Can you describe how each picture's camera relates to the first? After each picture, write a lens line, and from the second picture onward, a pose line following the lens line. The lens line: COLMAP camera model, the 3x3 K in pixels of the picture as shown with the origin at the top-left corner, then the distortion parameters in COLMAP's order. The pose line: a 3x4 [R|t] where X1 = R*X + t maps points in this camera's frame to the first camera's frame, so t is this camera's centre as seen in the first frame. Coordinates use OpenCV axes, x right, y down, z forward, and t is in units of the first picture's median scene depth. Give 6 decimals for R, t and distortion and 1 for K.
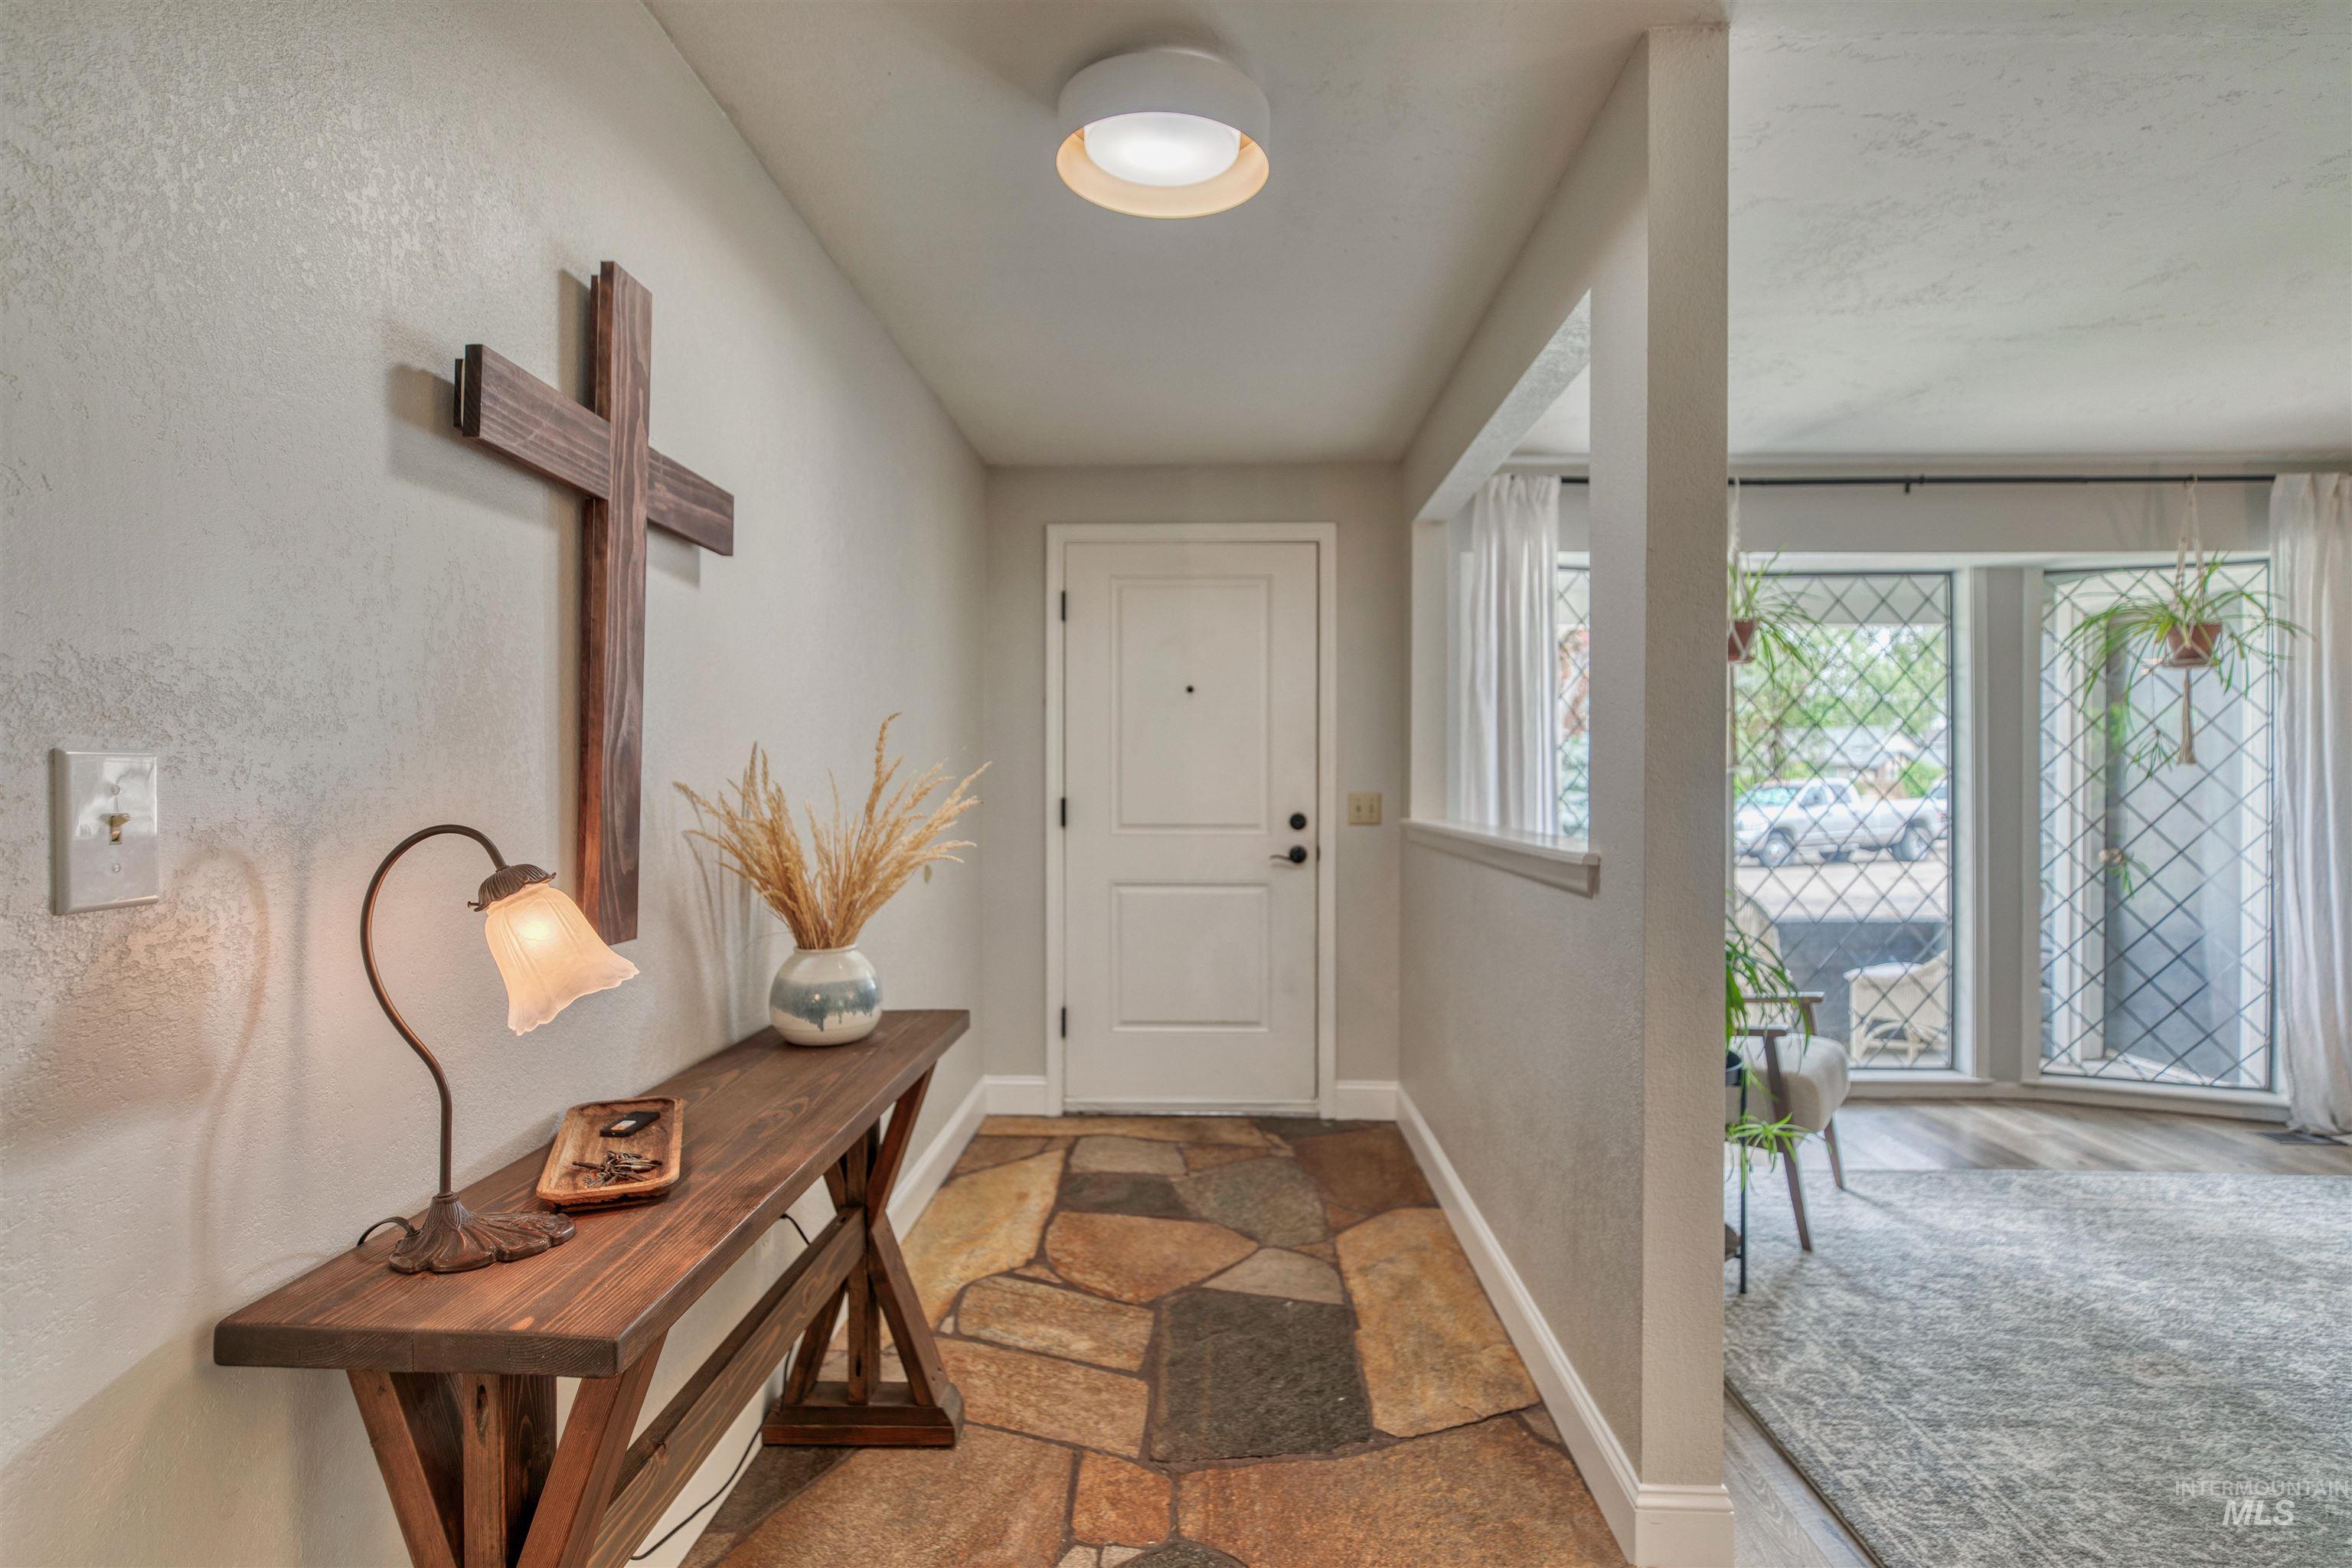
lens RADIAL K [[1142.2, 0, 1187.5], [0, 1142.2, 786.2], [0, 0, 1]] dist [-0.003102, 0.000209]
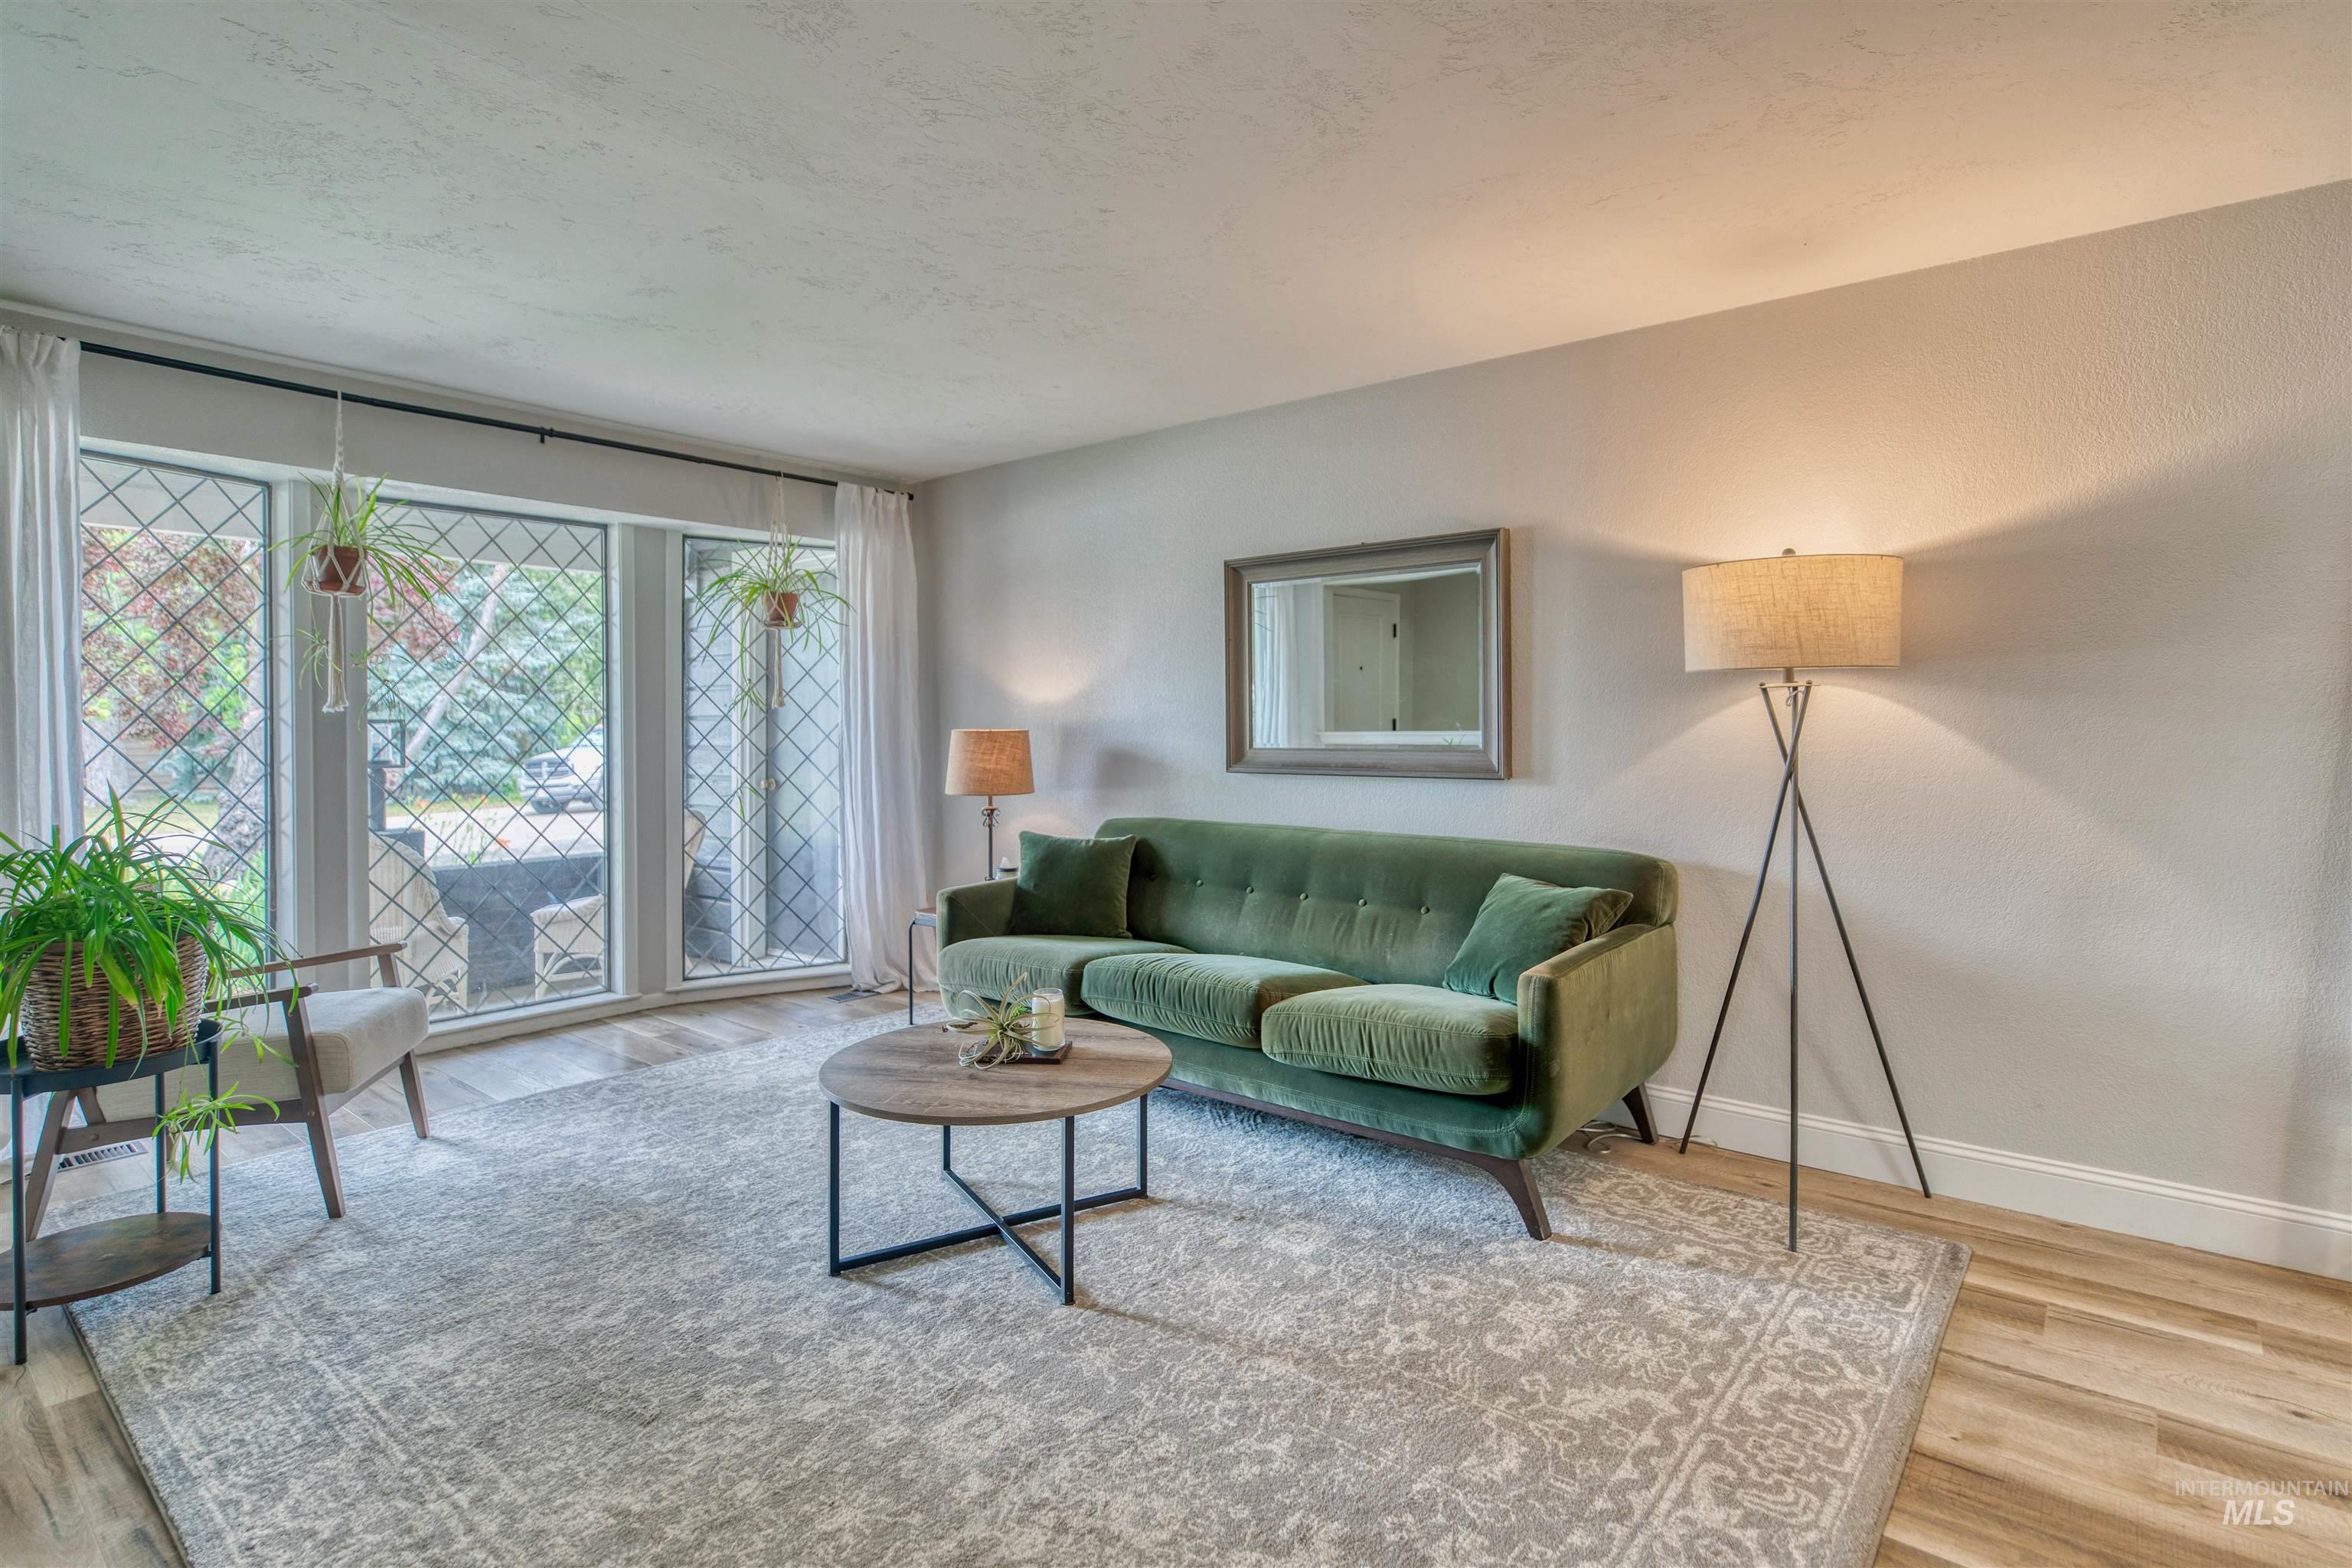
lens RADIAL K [[1165.0, 0, 1185.0], [0, 1165.0, 723.5], [0, 0, 1]] dist [0.000392, 0.000596]
pose [[0.612126, -0.004382, 0.790748, 0.170325], [0.008026, 0.999968, -0.000672, 0.003273], [-0.790720, 0.006757, 0.612141, -0.121015]]
